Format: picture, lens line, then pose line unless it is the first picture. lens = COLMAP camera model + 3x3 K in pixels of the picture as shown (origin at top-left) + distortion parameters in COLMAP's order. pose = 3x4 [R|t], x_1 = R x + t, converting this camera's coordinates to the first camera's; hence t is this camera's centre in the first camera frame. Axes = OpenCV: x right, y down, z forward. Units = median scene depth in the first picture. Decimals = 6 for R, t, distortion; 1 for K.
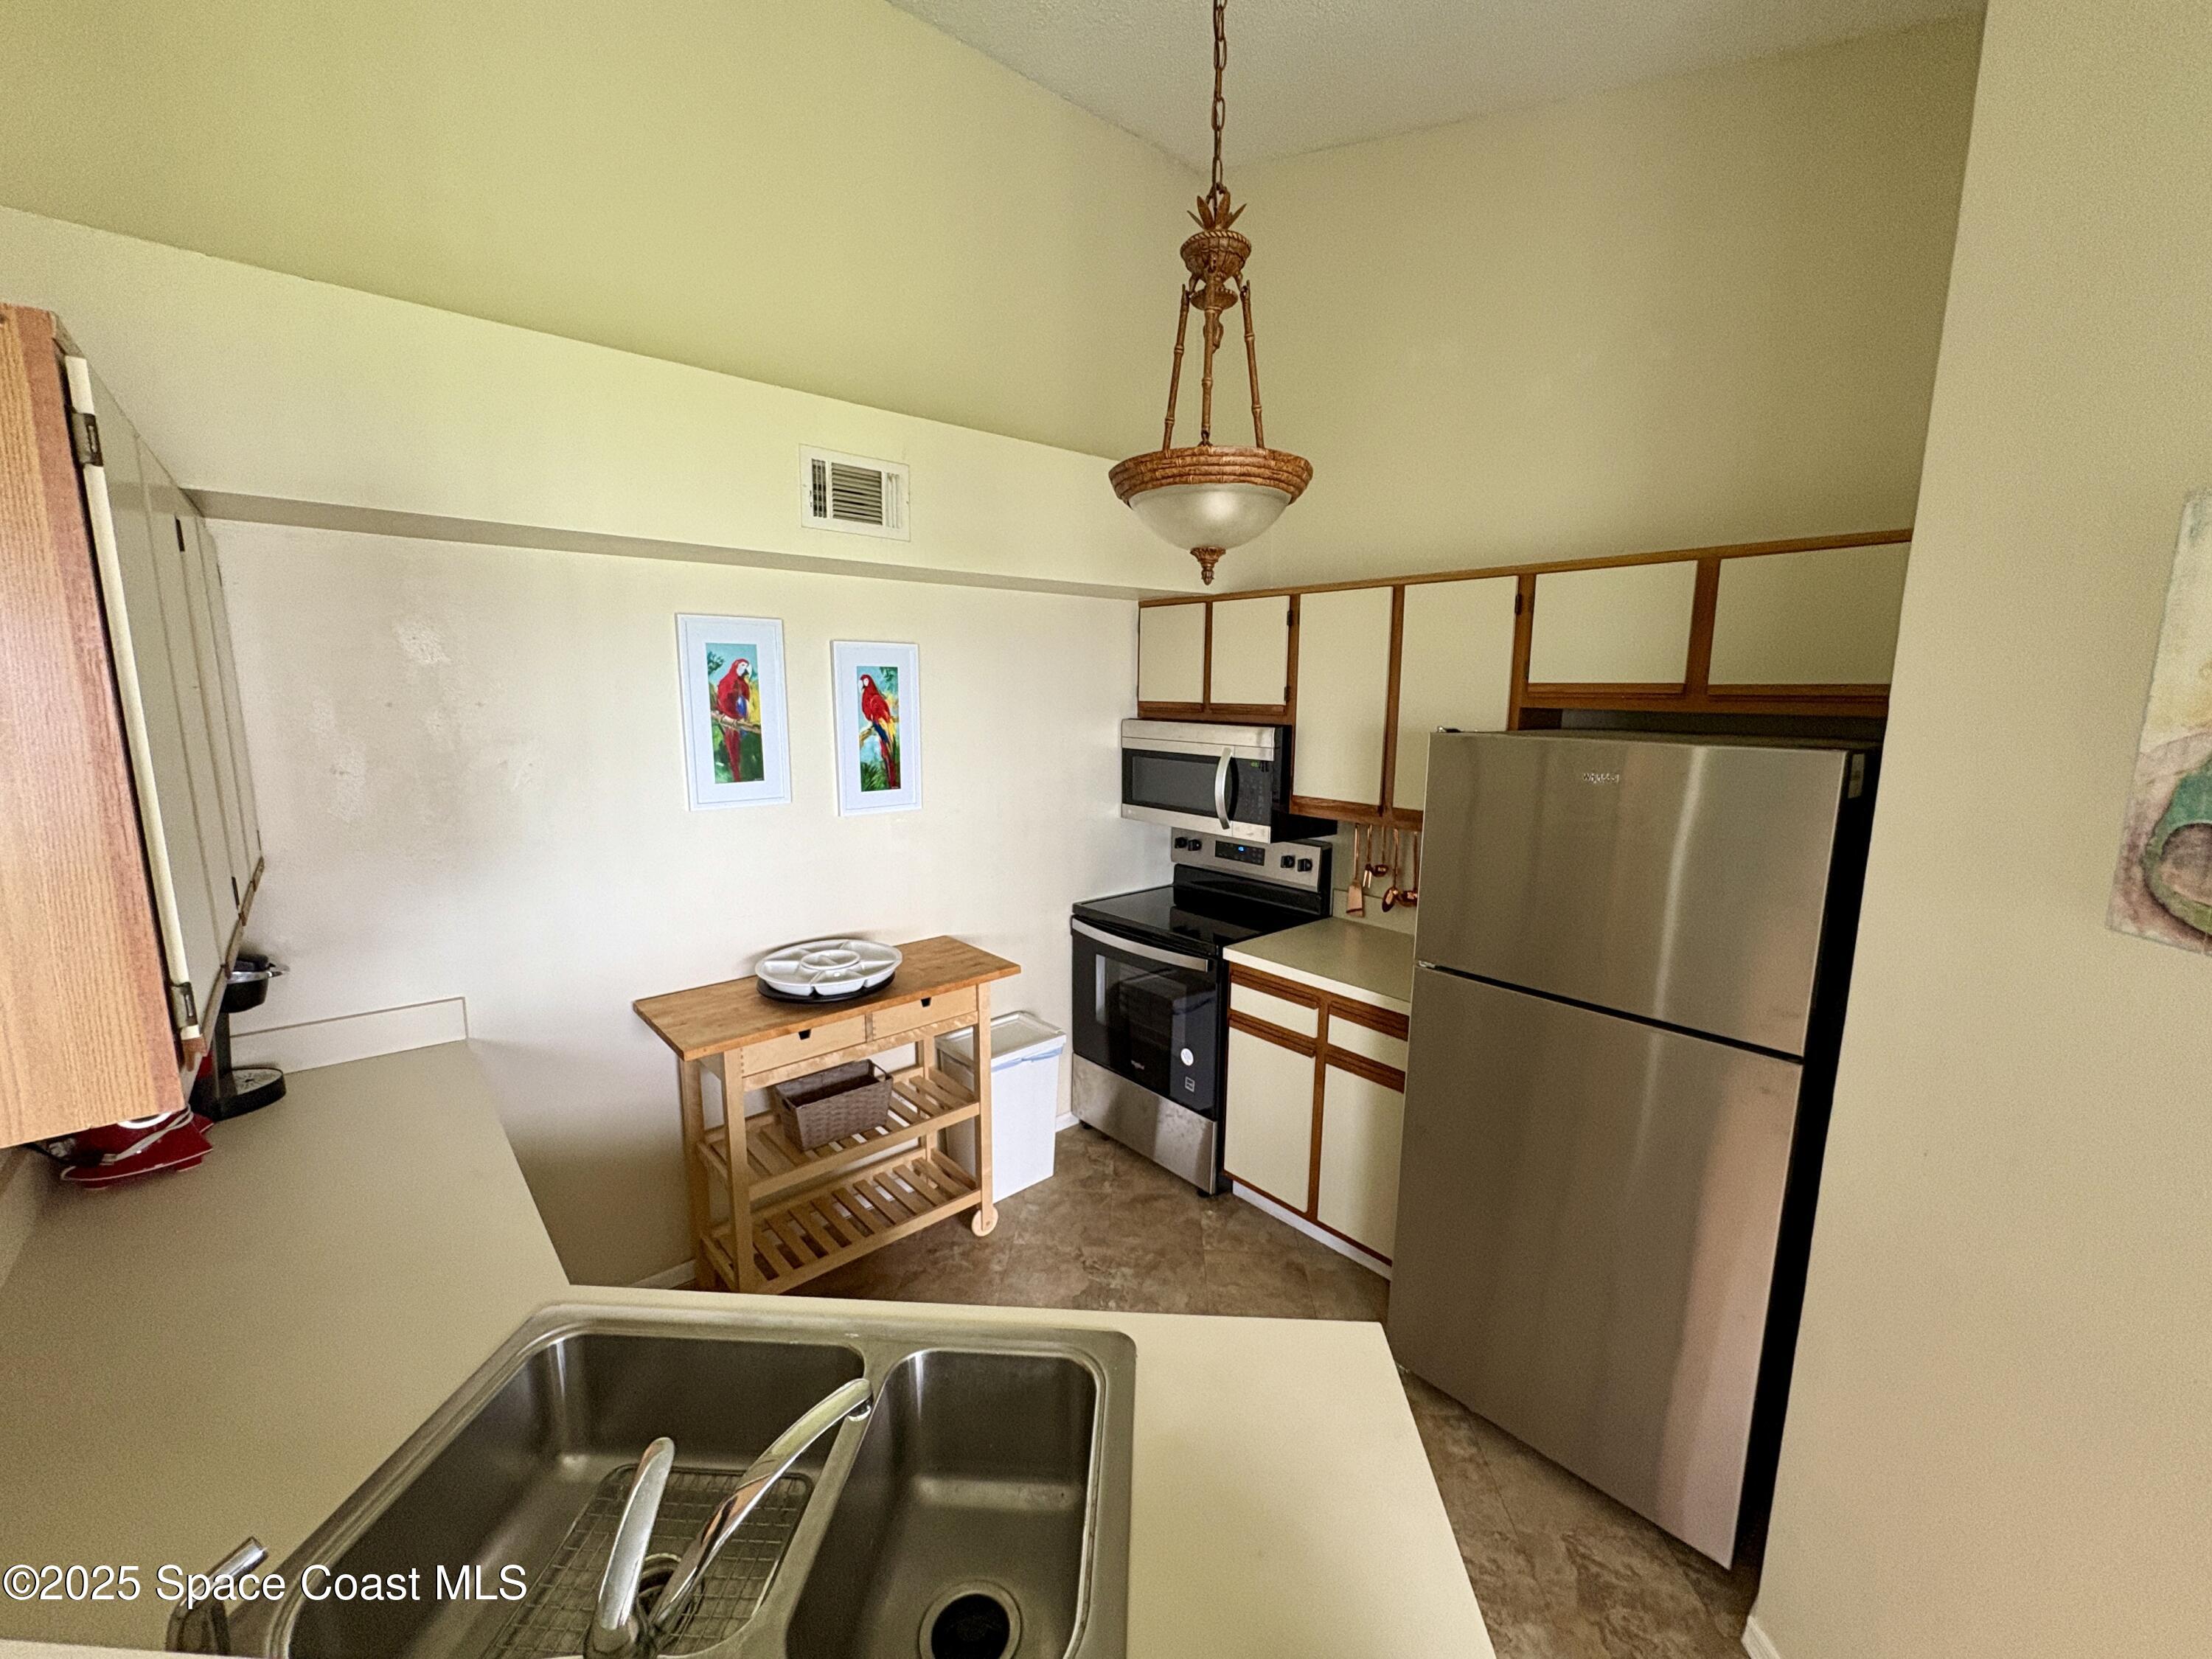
lens RADIAL K [[882.4, 0, 1104.3], [0, 882.4, 829.9], [0, 0, 1]] dist [0.001118, -0.000310]
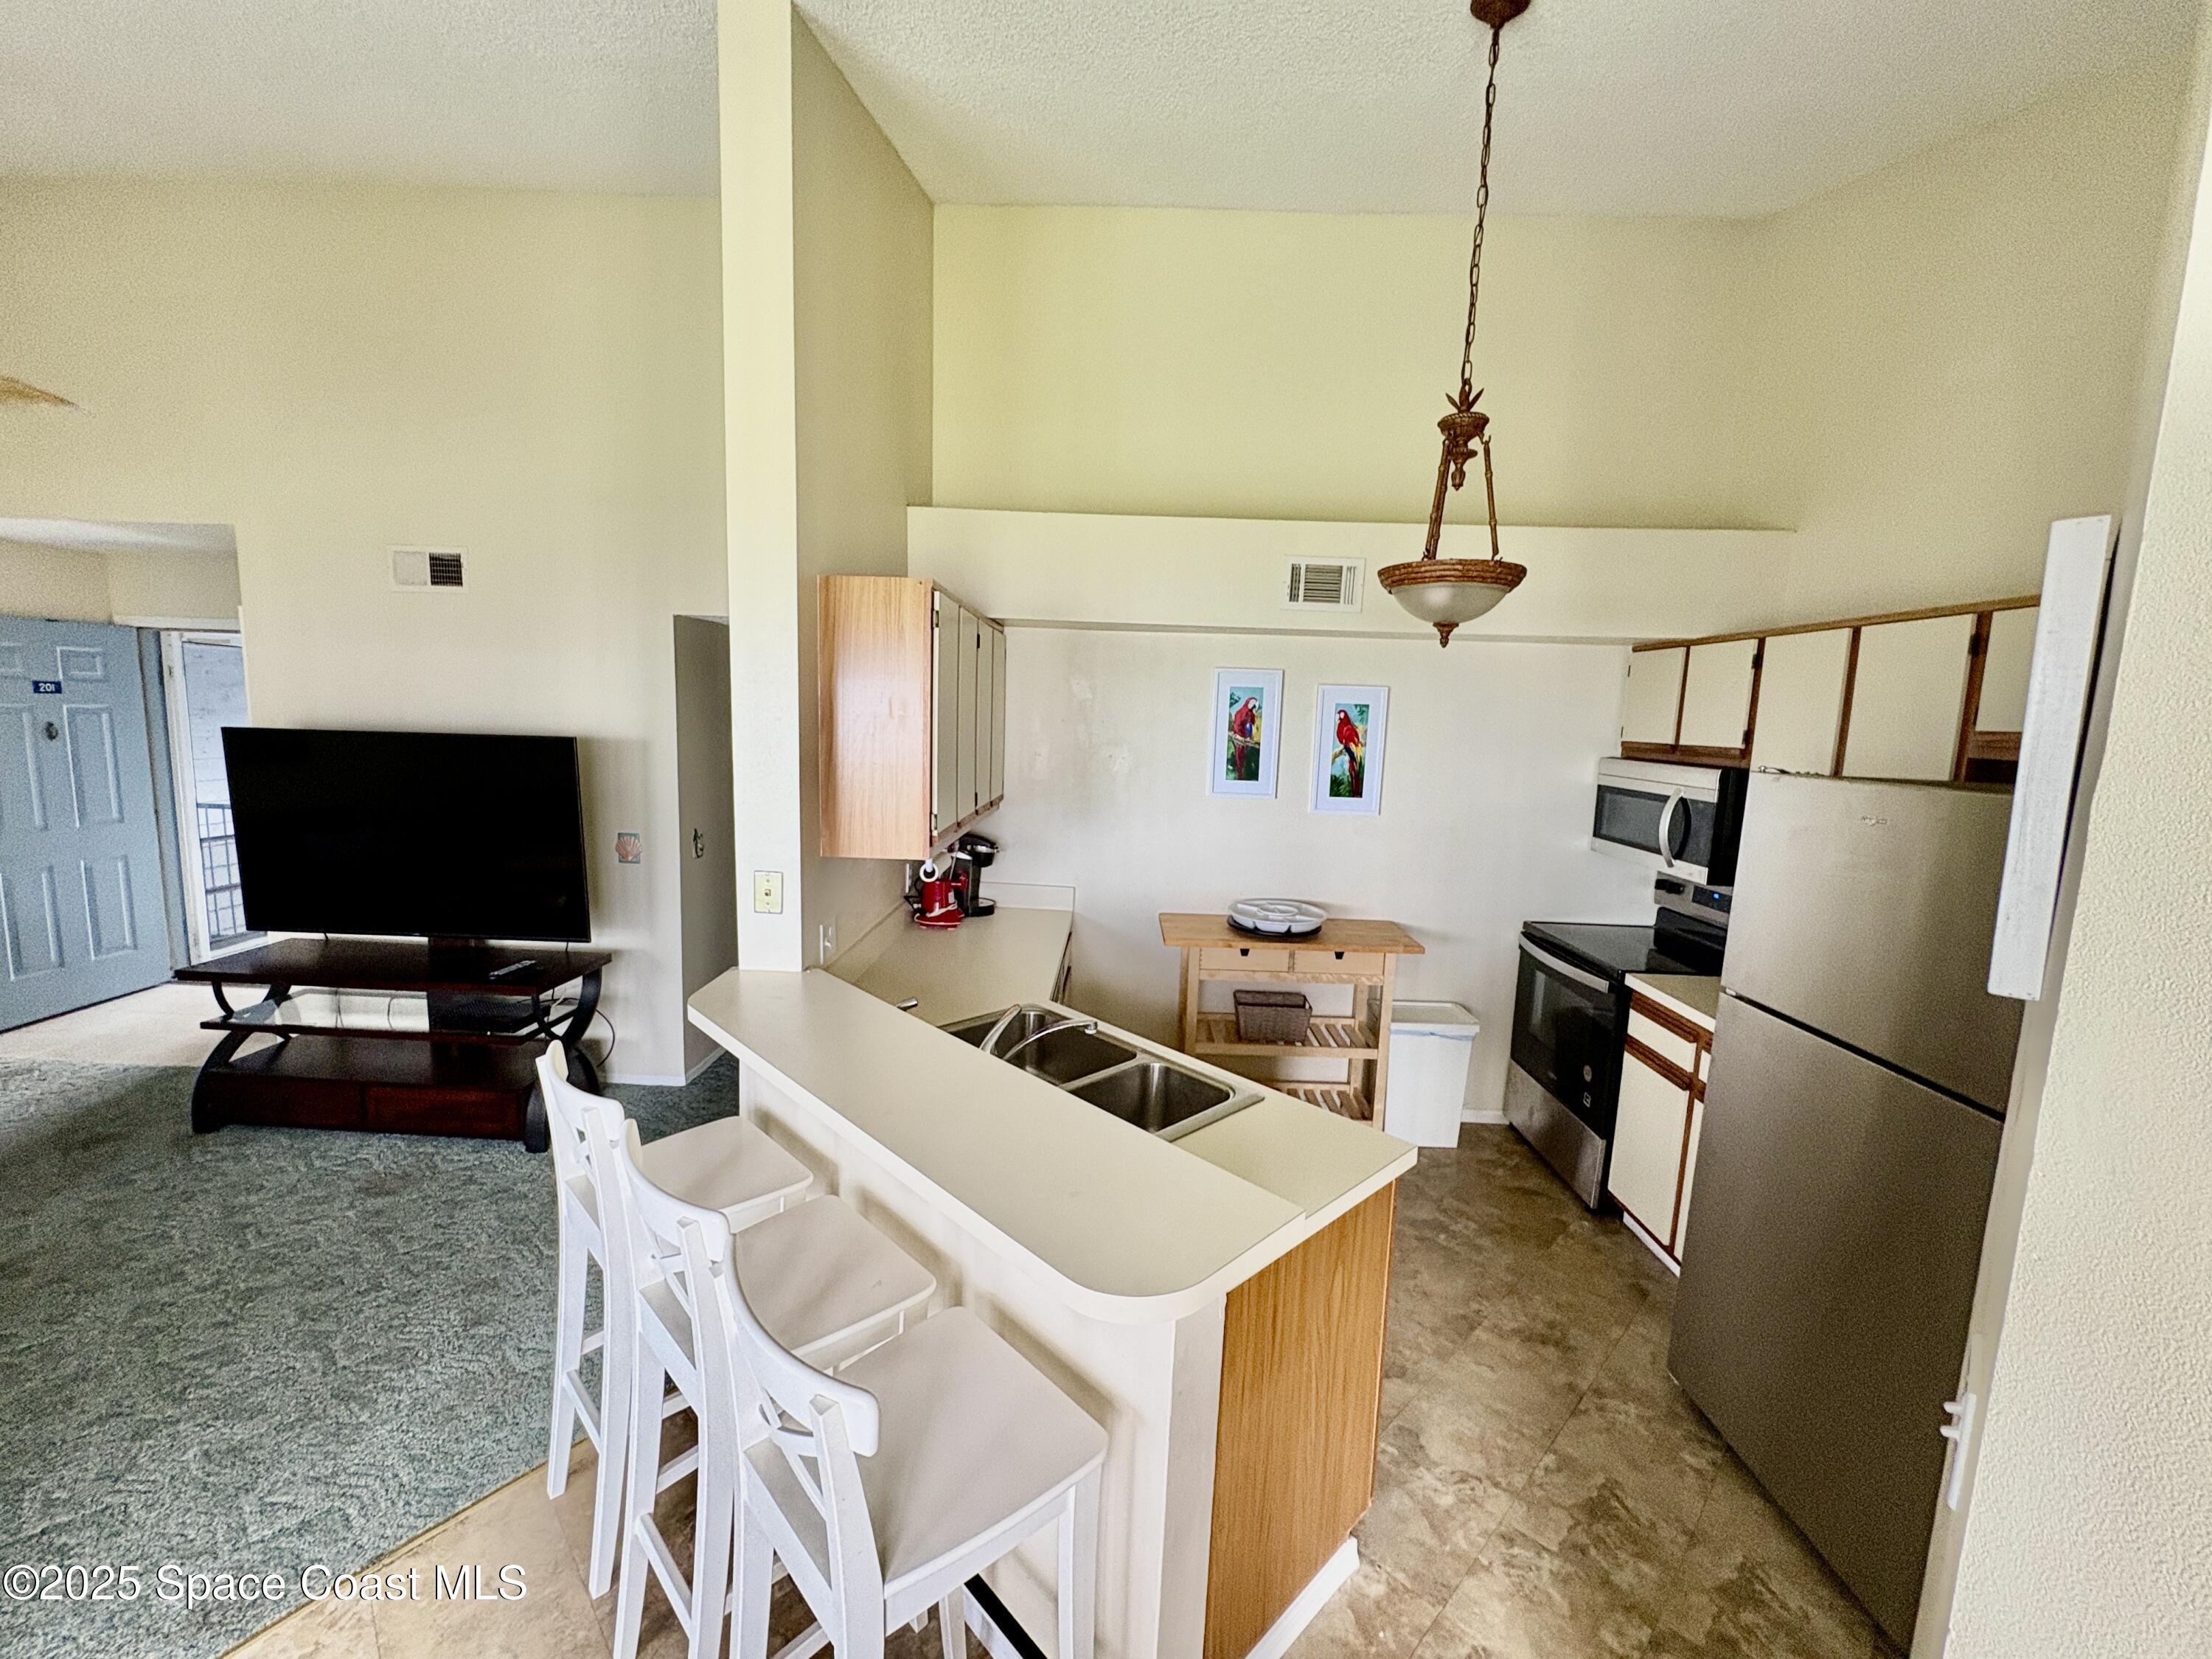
lens RADIAL K [[882.4, 0, 1104.8], [0, 882.4, 827.0], [0, 0, 1]] dist [0.001118, -0.000310]
pose [[0.735738, 0.107444, -0.668689, 0.369094], [-0.139021, 0.990270, 0.006155, 0.041027], [0.662844, 0.088434, 0.743517, -0.212715]]
